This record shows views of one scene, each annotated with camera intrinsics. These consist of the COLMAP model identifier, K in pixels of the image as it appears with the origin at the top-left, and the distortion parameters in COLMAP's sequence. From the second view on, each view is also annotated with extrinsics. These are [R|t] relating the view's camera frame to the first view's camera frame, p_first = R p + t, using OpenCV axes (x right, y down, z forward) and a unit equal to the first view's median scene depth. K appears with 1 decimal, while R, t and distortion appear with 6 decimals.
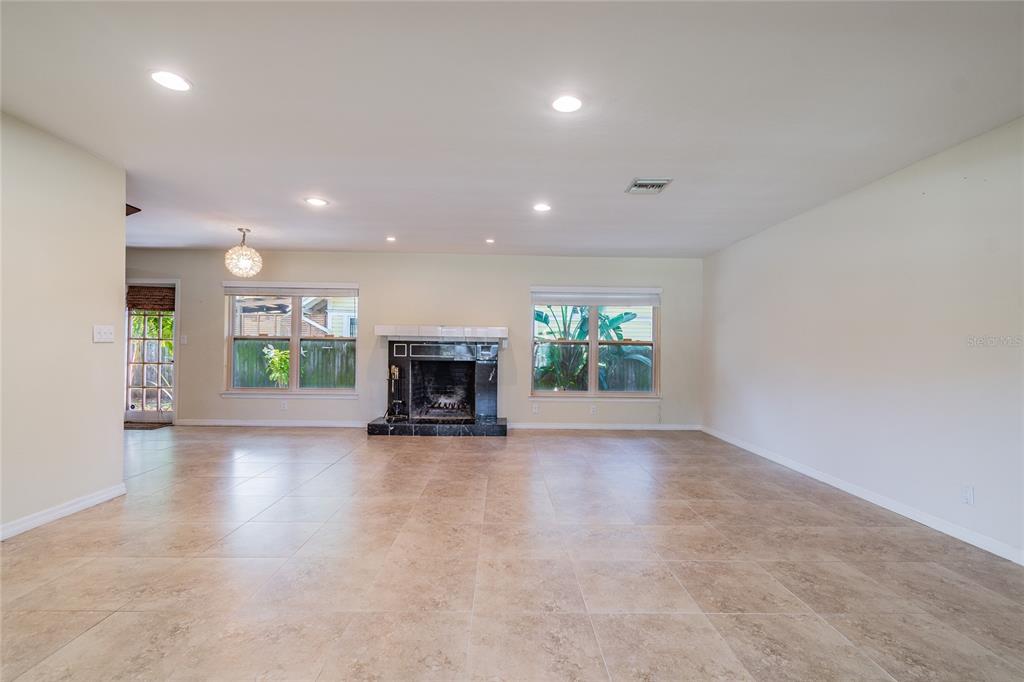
lens RADIAL K [[448.8, 0, 512.5], [0, 448.8, 339.5], [0, 0, 1]] dist [0.003759, -0.001084]
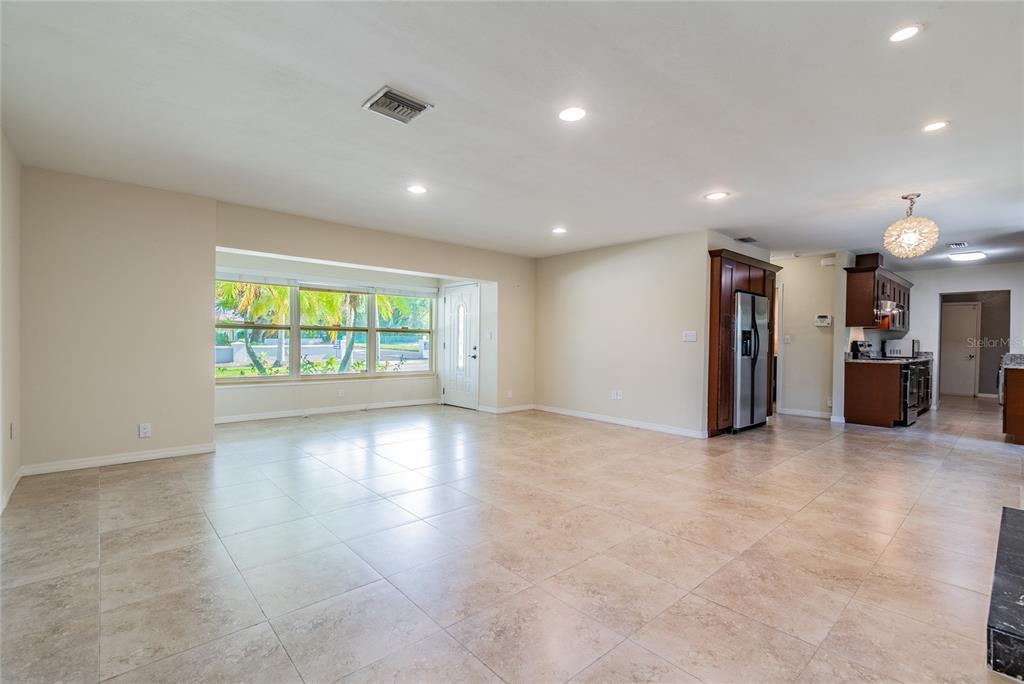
lens RADIAL K [[455.5, 0, 513.0], [0, 455.5, 345.5], [0, 0, 1]] dist [-0.001419, -0.000122]
pose [[-0.756966, -0.016721, -0.653241, 0.755125], [-0.015364, 0.999852, -0.007789, 0.047929], [0.653274, 0.004140, -0.757110, 2.008260]]
